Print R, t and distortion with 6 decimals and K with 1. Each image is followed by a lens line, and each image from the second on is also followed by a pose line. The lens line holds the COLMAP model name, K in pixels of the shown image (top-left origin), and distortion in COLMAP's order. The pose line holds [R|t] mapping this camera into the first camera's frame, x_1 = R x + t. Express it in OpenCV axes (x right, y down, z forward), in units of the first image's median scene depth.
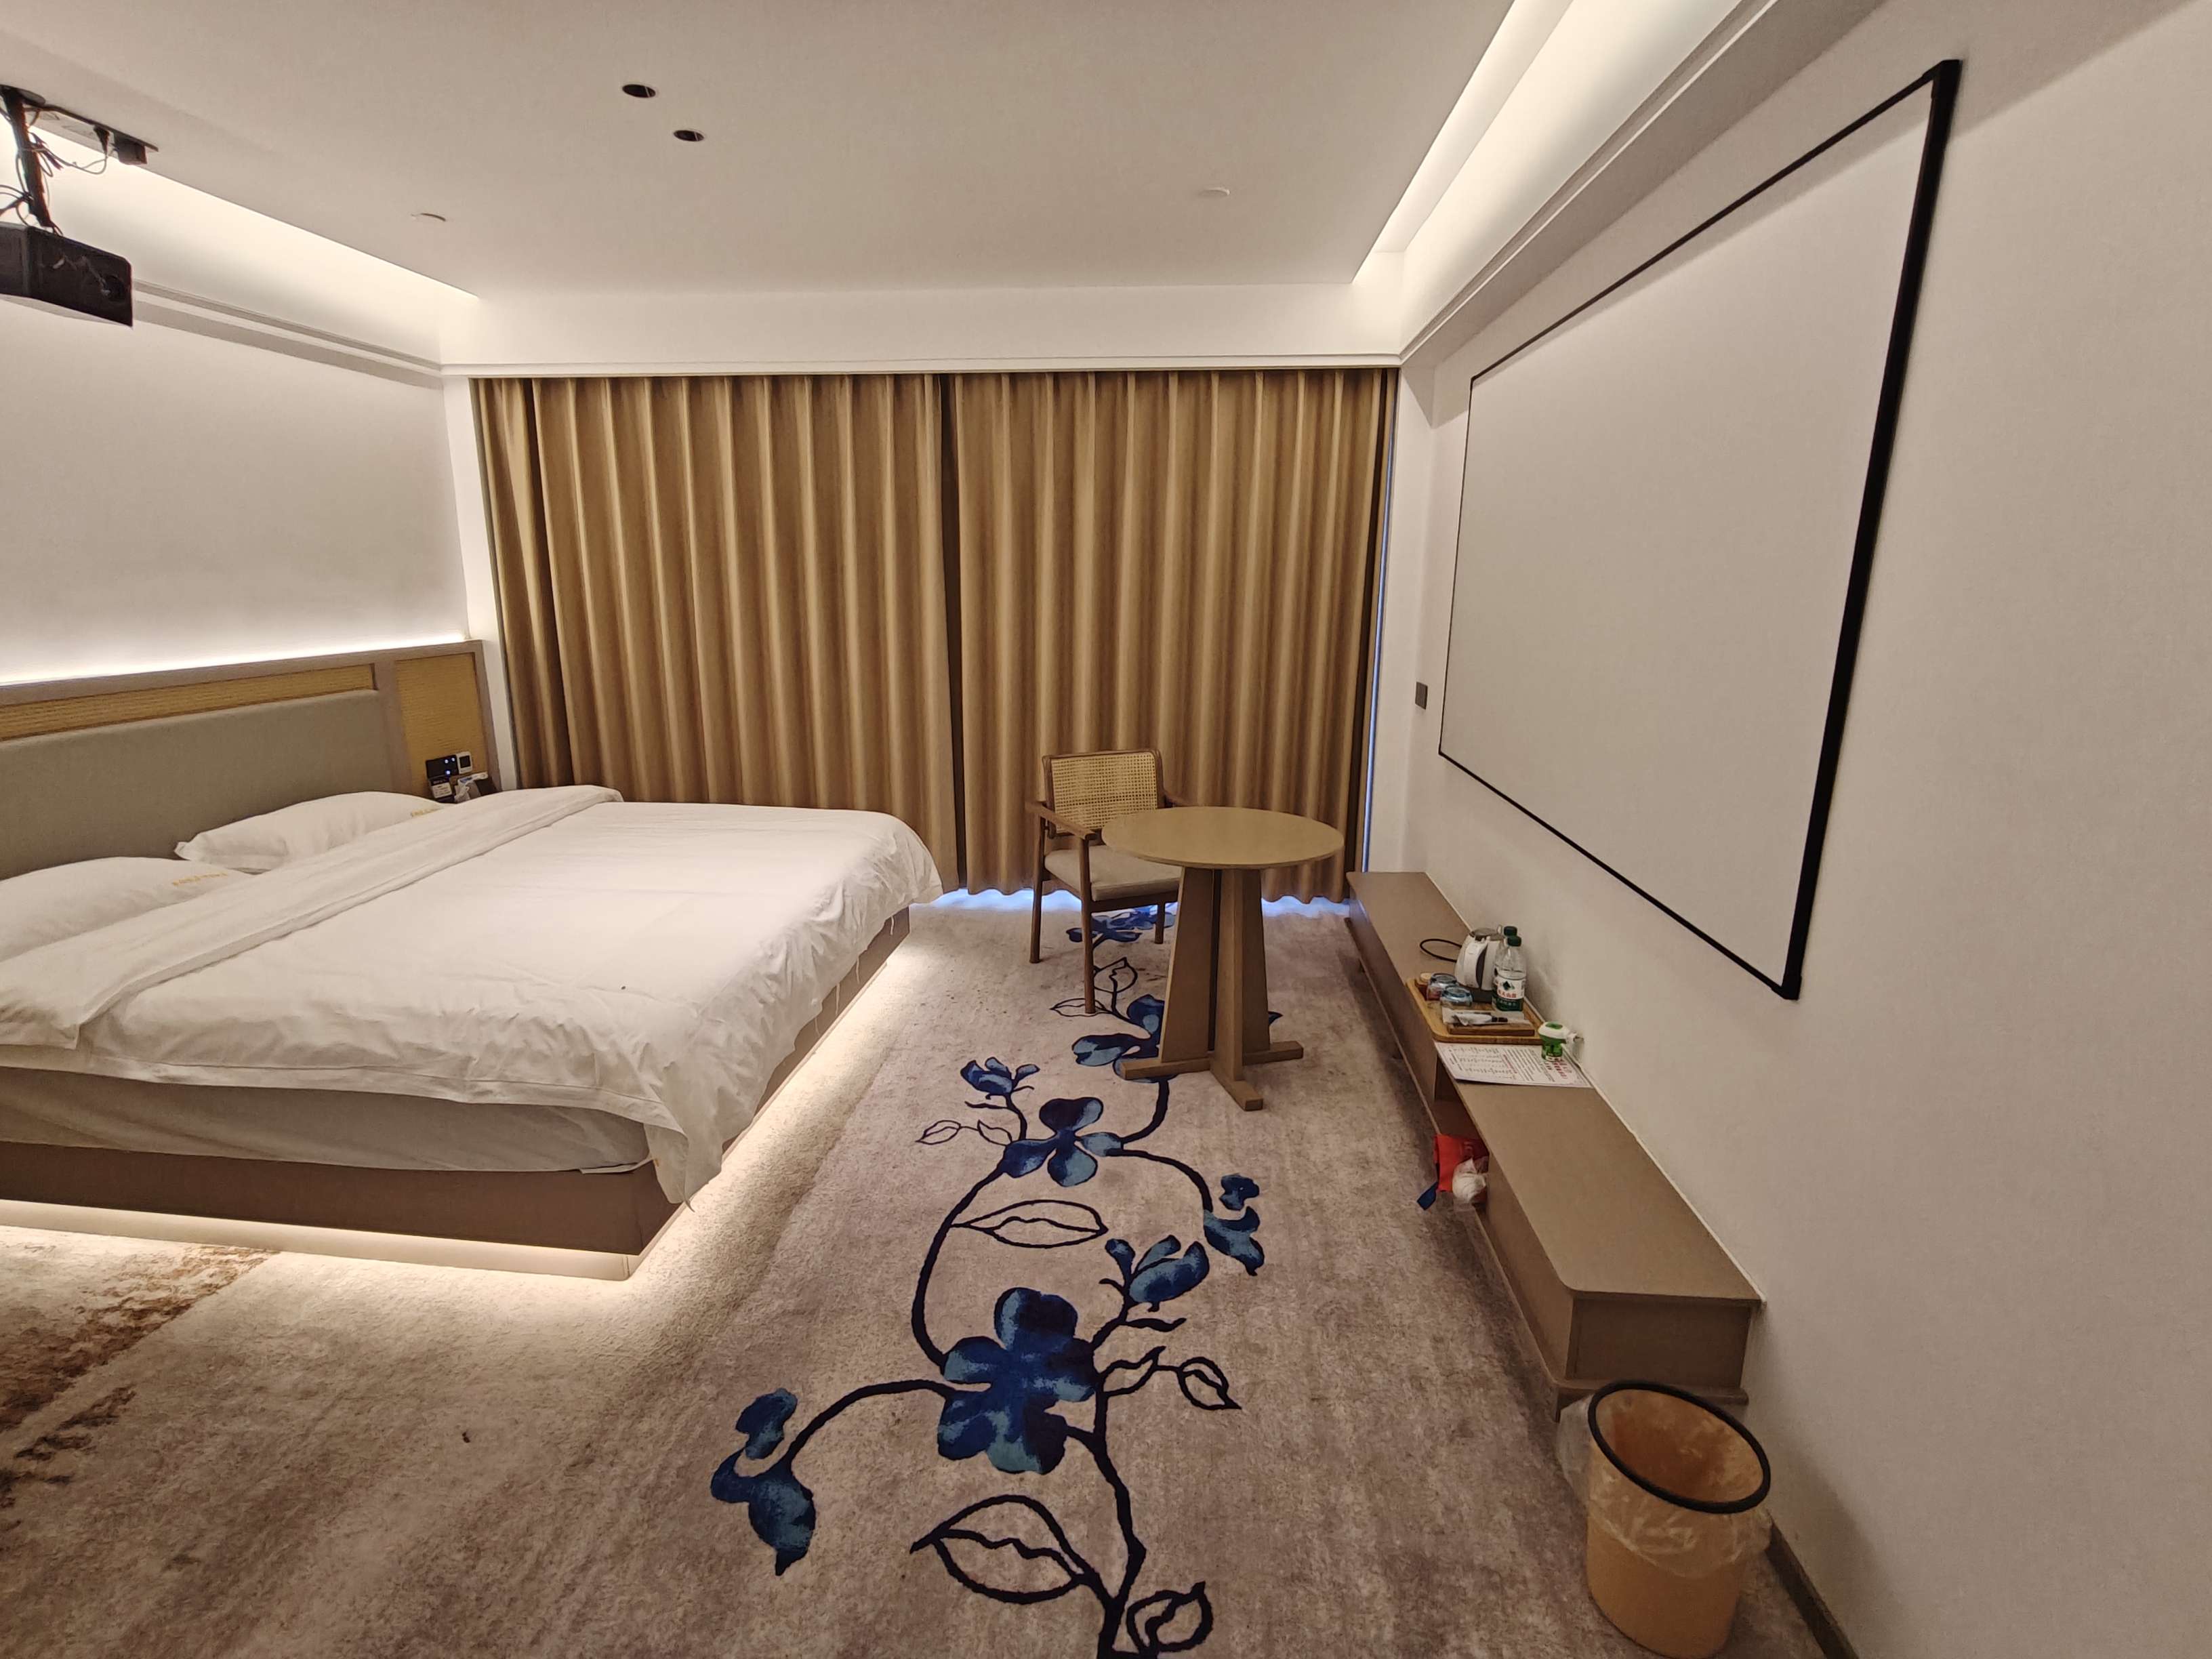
lens RADIAL K [[1048.5, 0, 1075.9], [0, 1048.5, 817.4], [0, 0, 1]] dist [0.002559, 0.001202]
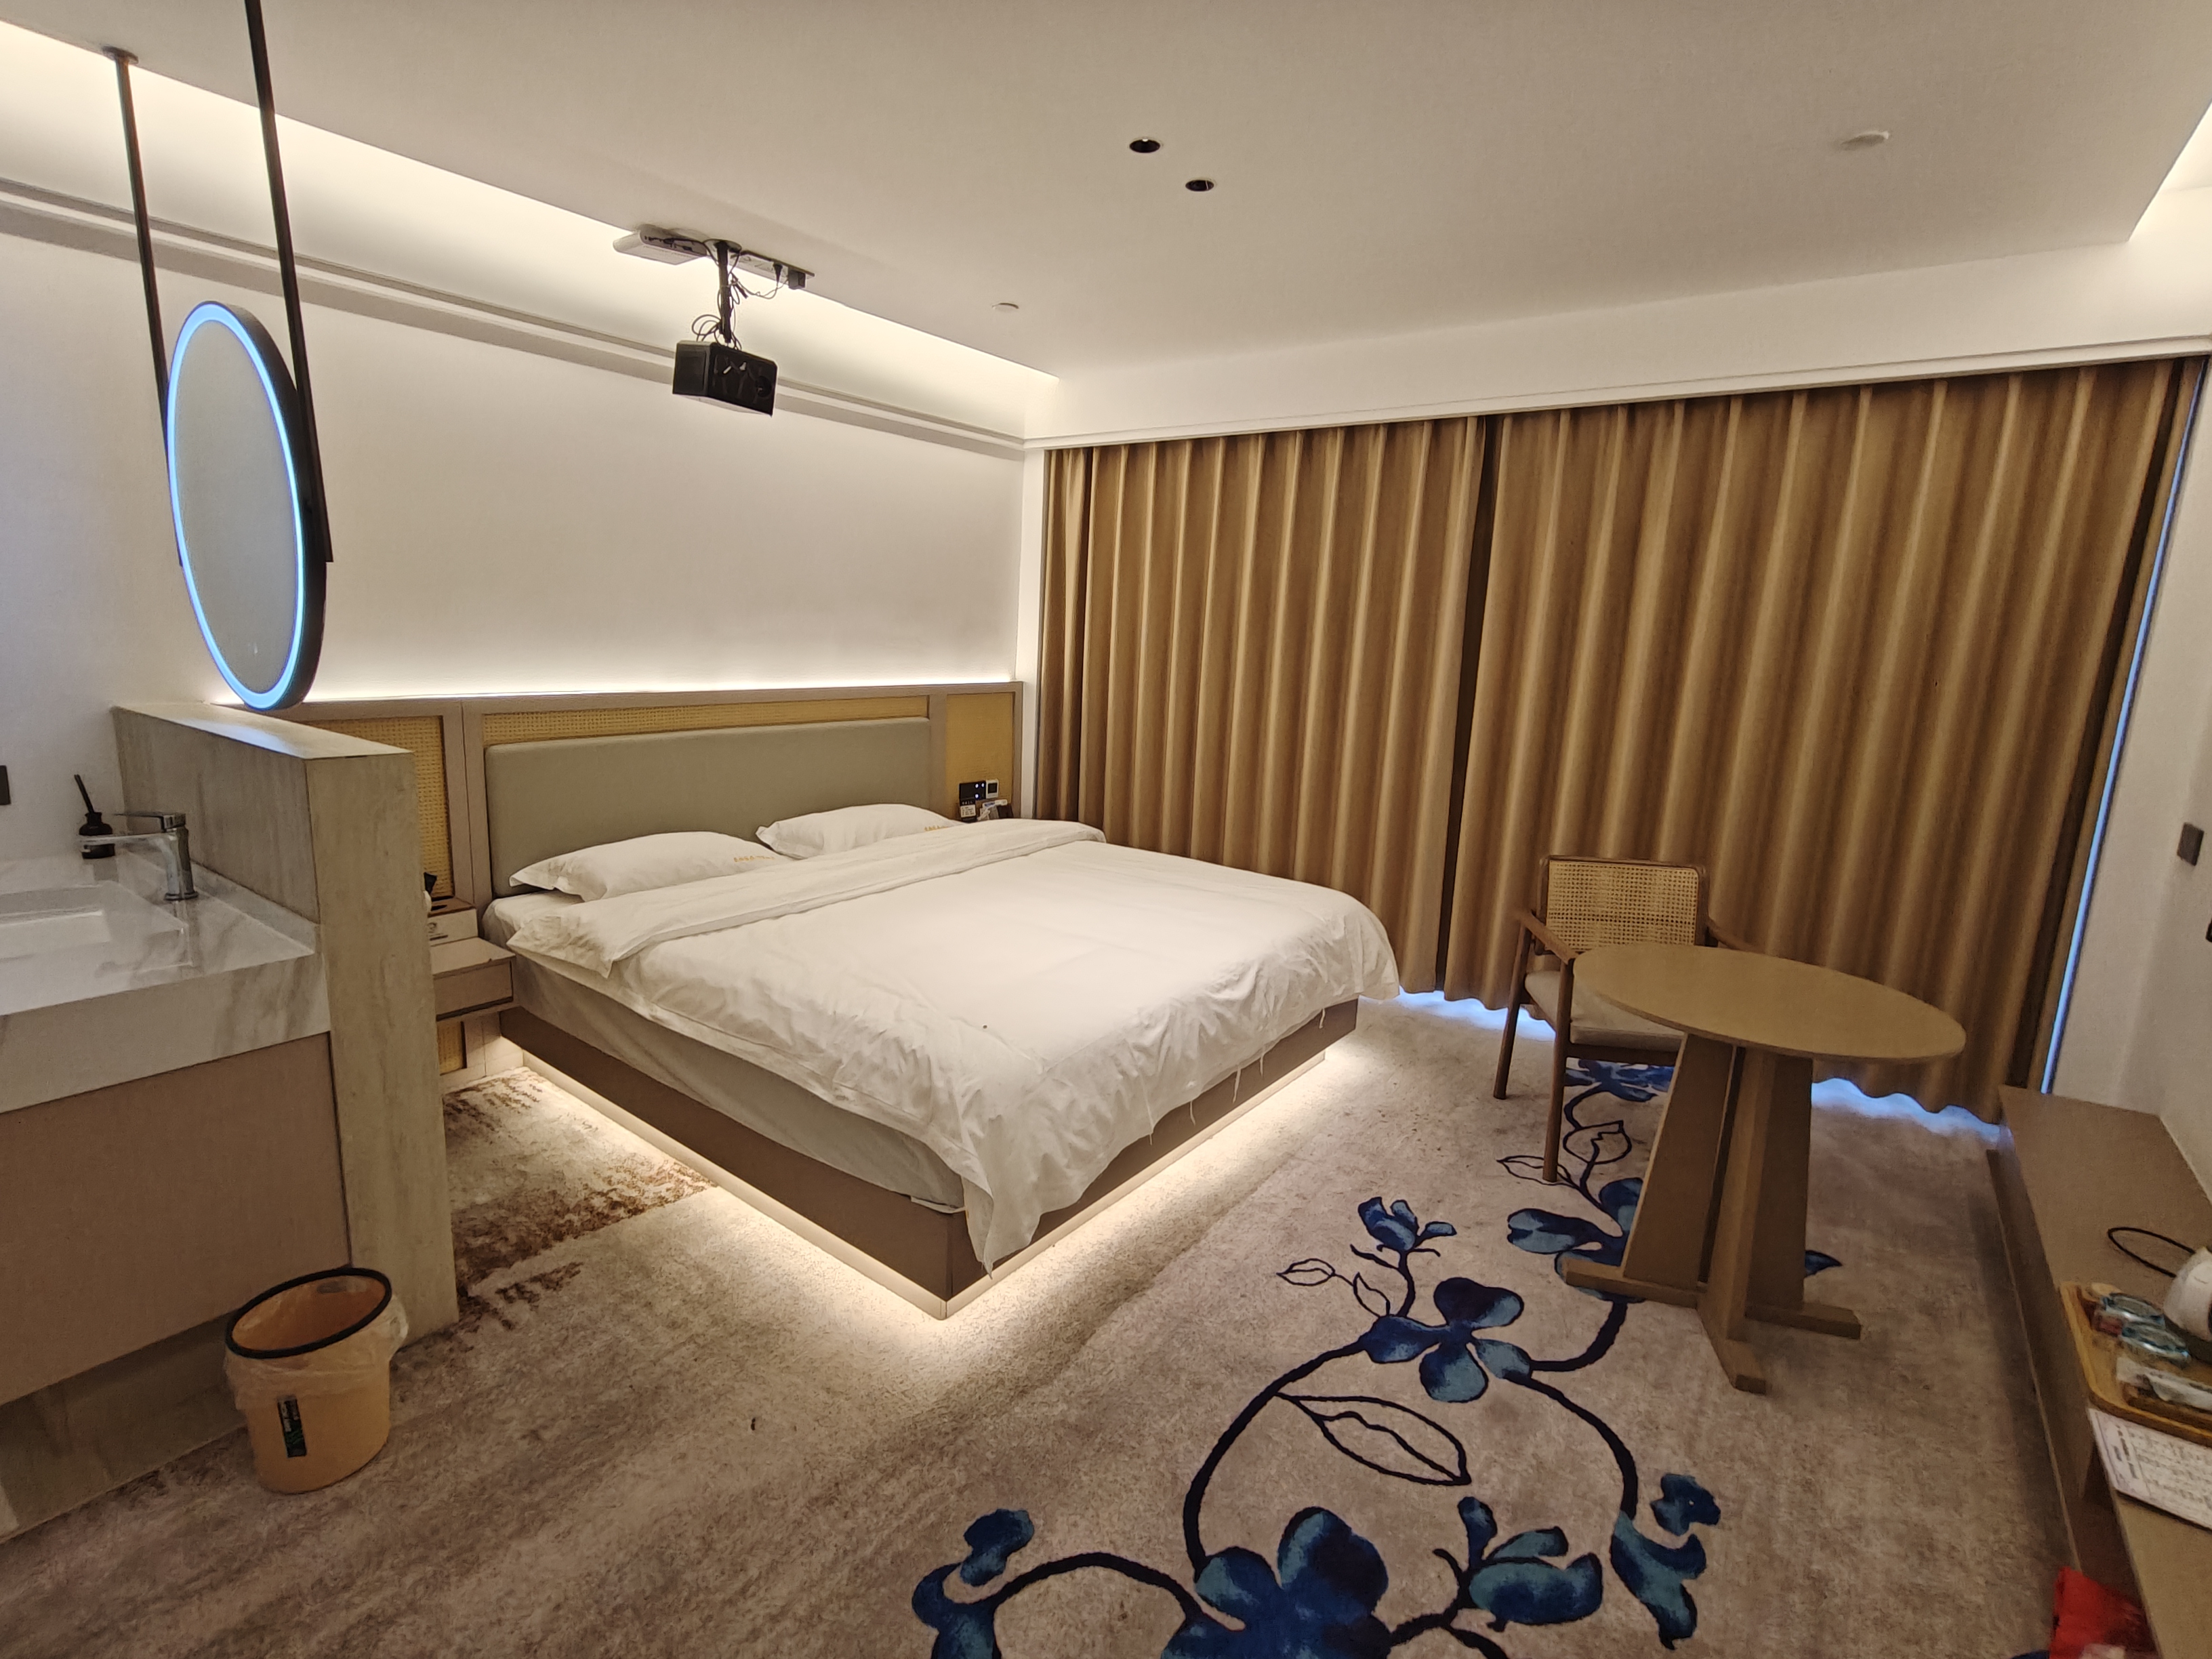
lens RADIAL K [[1048.5, 0, 1077.2], [0, 1048.5, 819.1], [0, 0, 1]] dist [0.002559, 0.001202]
pose [[0.856157, 0.122604, -0.501960, 0.115015], [-0.152235, 0.988175, -0.018294, -0.026350], [0.493781, 0.092079, 0.864697, 0.161923]]
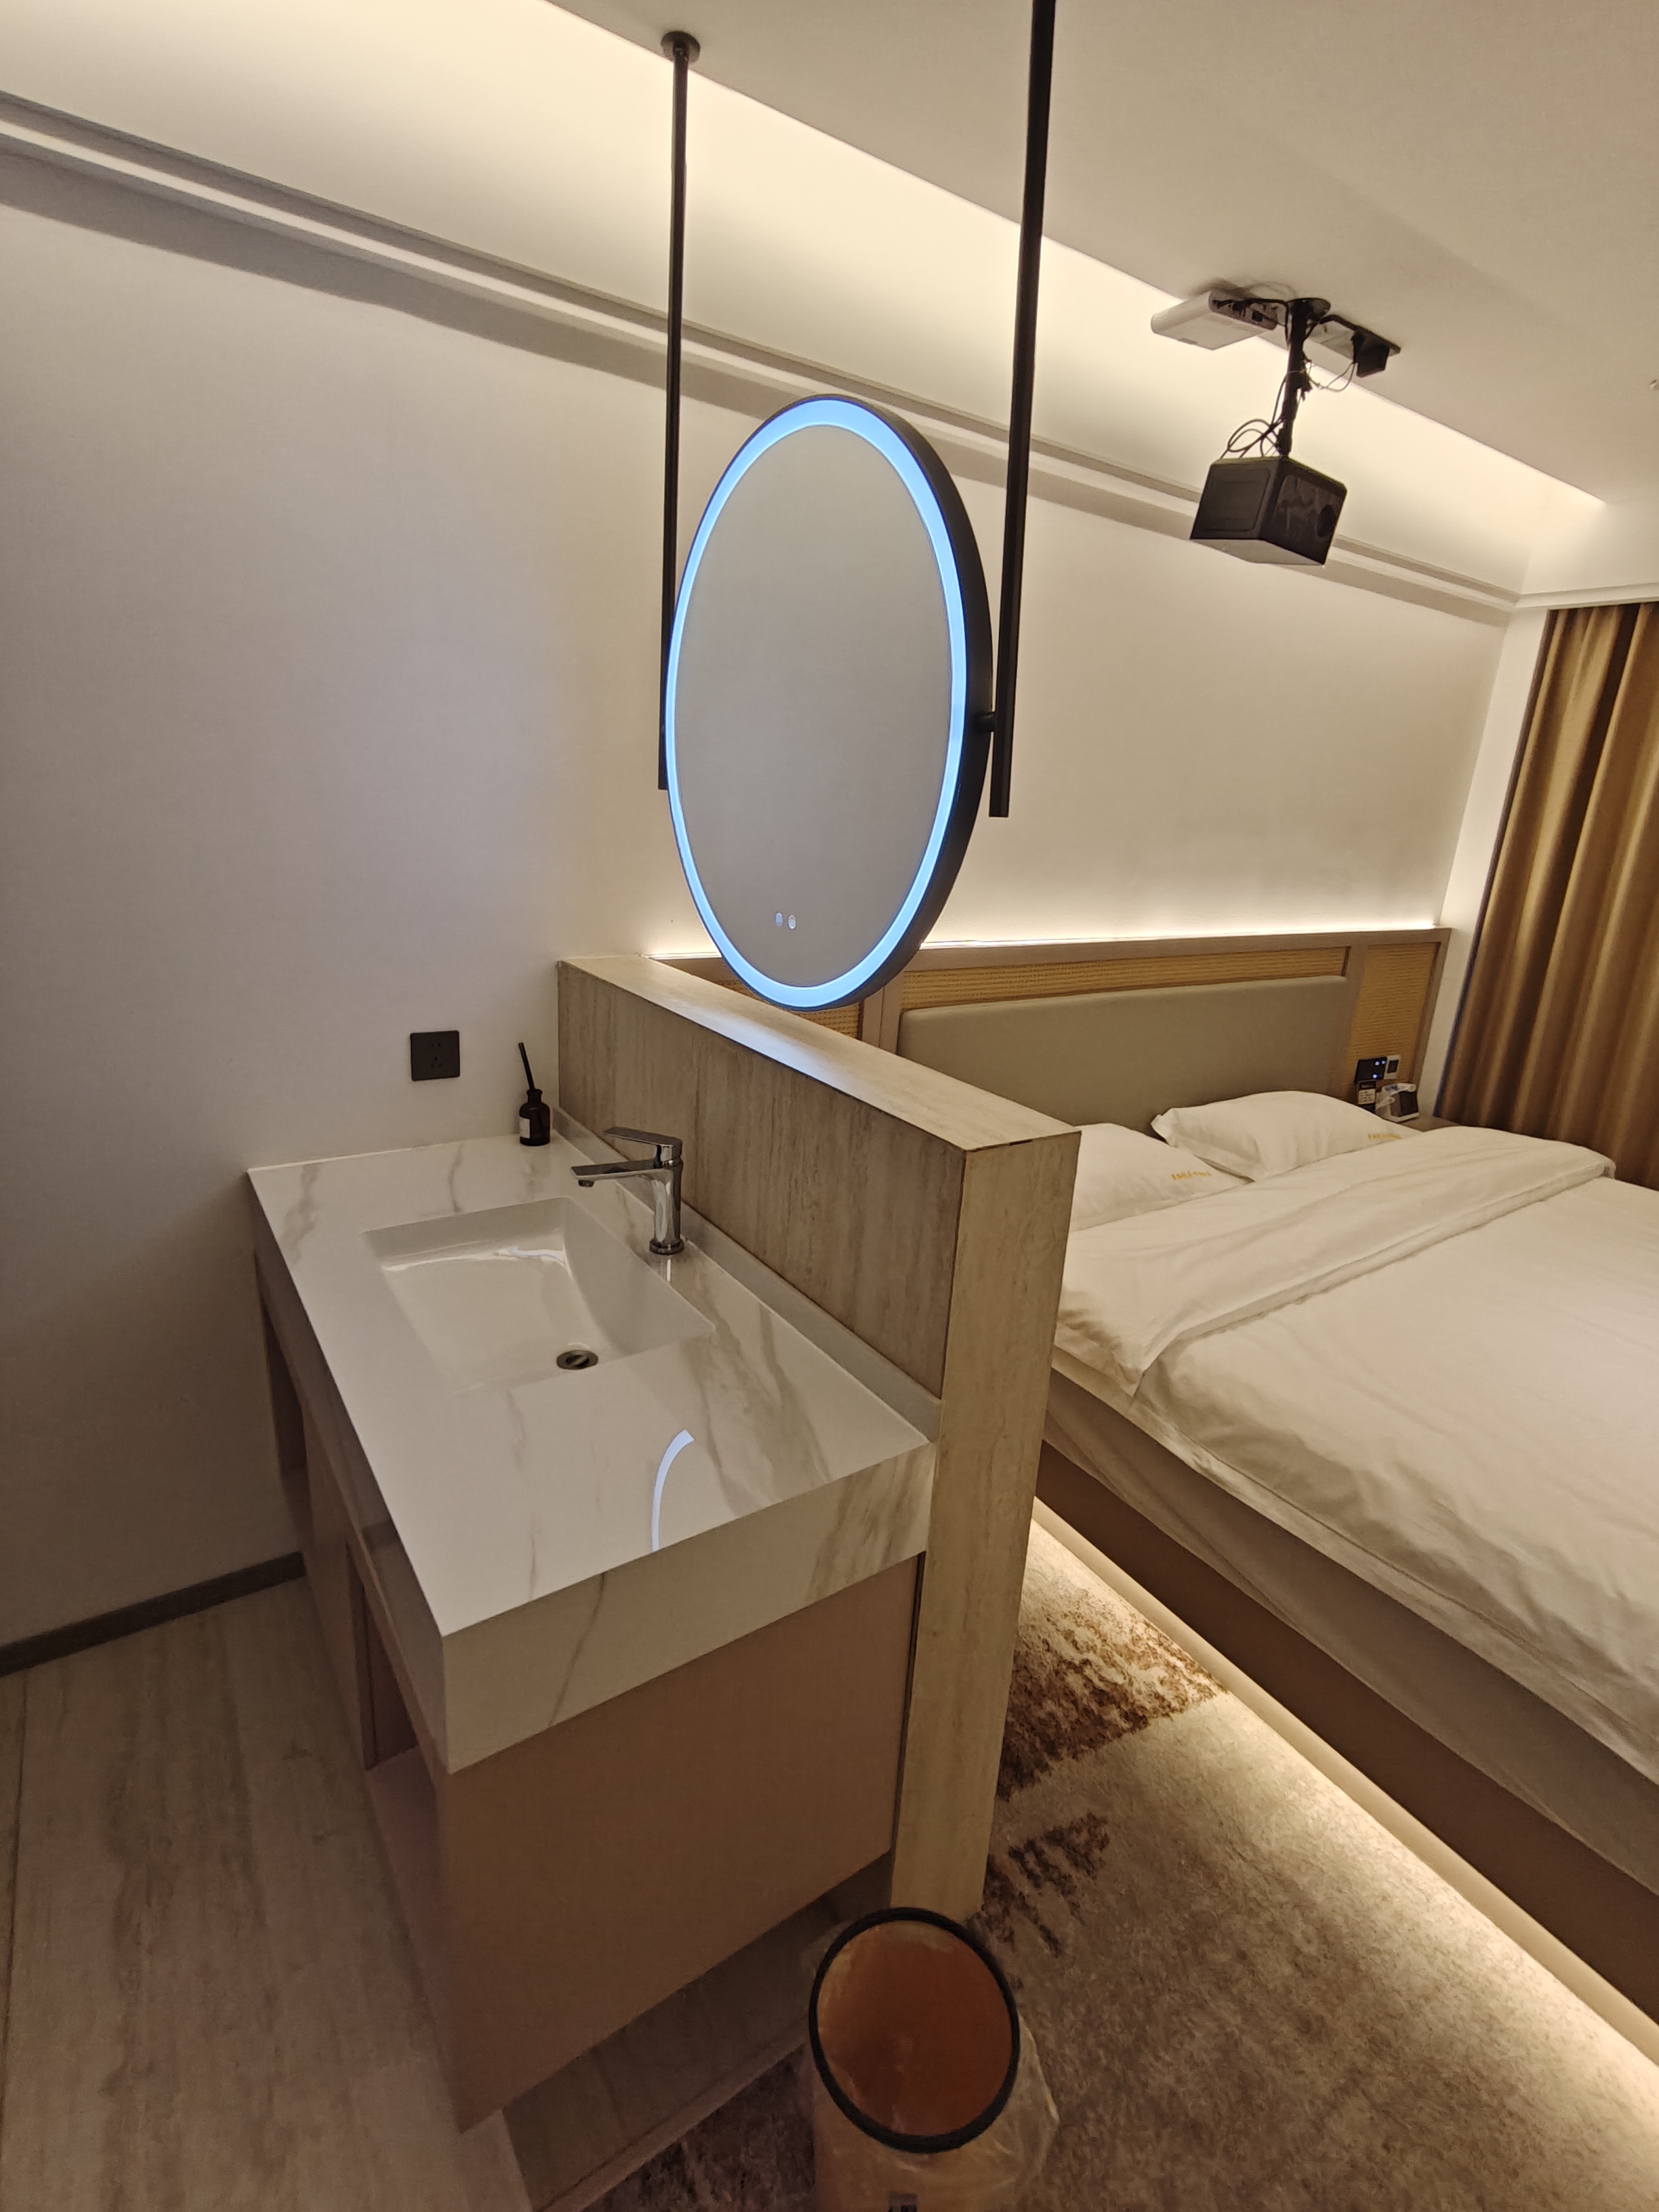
lens RADIAL K [[1048.5, 0, 842.5], [0, 1048.5, 1074.8], [0, 0, 1]] dist [0.002559, 0.001202]
pose [[0.642204, 0.239211, -0.728253, -0.477192], [-0.234484, 0.965823, 0.110468, -0.070041], [0.729788, 0.099821, 0.676347, 0.184912]]
